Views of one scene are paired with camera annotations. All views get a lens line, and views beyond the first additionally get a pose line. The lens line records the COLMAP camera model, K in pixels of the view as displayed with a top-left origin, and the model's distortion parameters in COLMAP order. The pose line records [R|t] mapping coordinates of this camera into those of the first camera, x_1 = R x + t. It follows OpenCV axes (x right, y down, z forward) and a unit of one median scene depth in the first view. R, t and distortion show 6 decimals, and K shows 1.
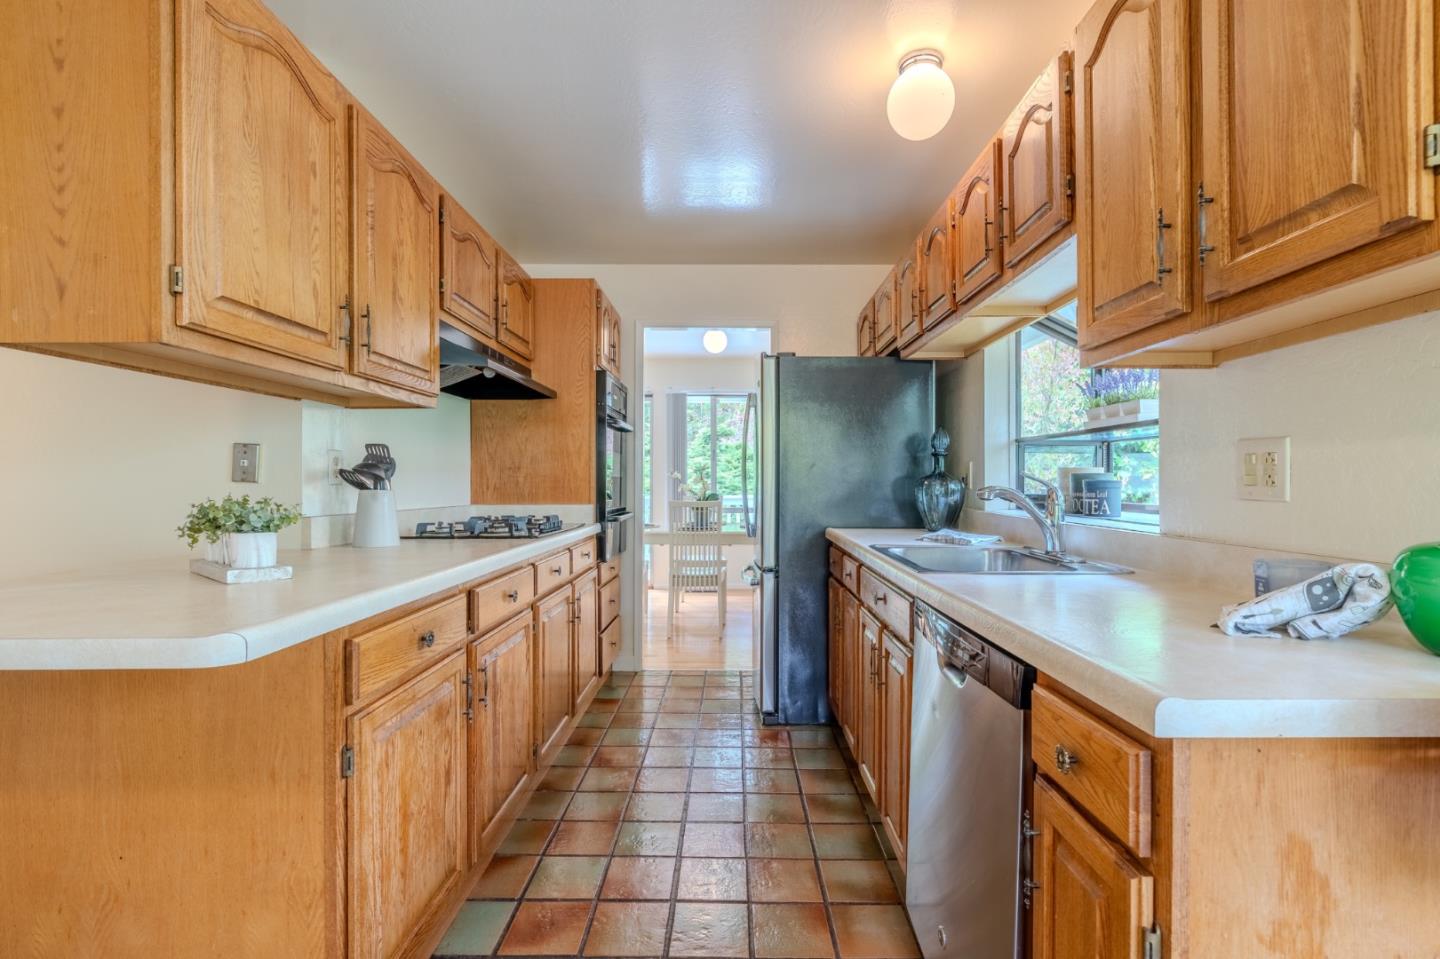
lens RADIAL K [[659.1, 0, 726.2], [0, 659.1, 481.5], [0, 0, 1]] dist [-0.003529, -0.000500]
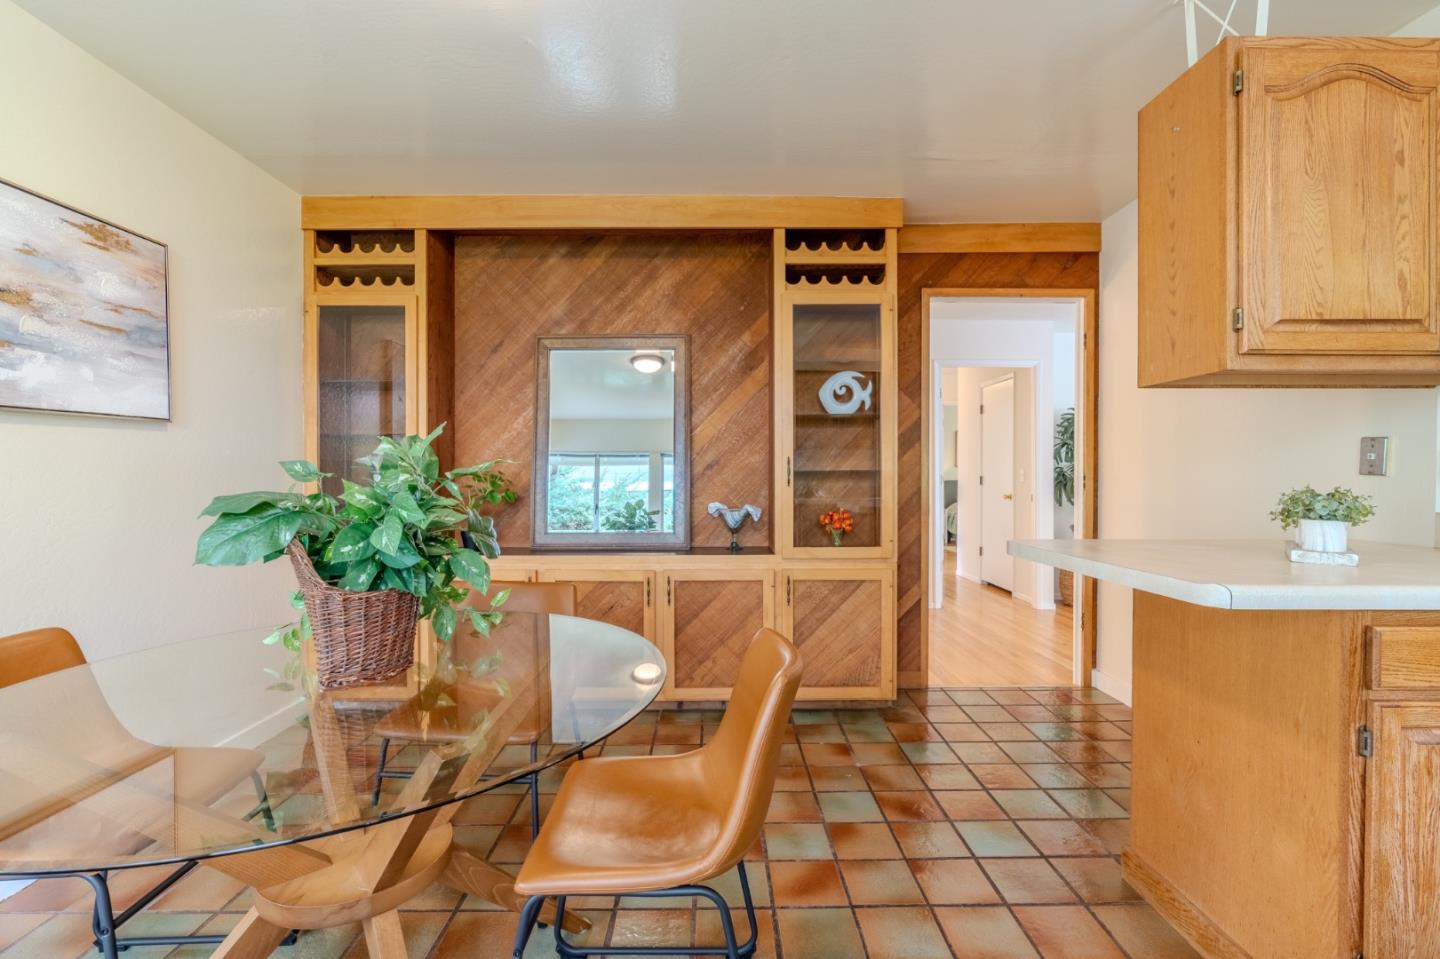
lens RADIAL K [[659.1, 0, 722.8], [0, 659.1, 479.4], [0, 0, 1]] dist [-0.003529, -0.000500]
pose [[0.006641, 0.007024, -0.999953, 0.454150], [-0.001361, 0.999974, 0.007015, 0.002756], [0.999977, 0.001314, 0.006651, -0.028729]]
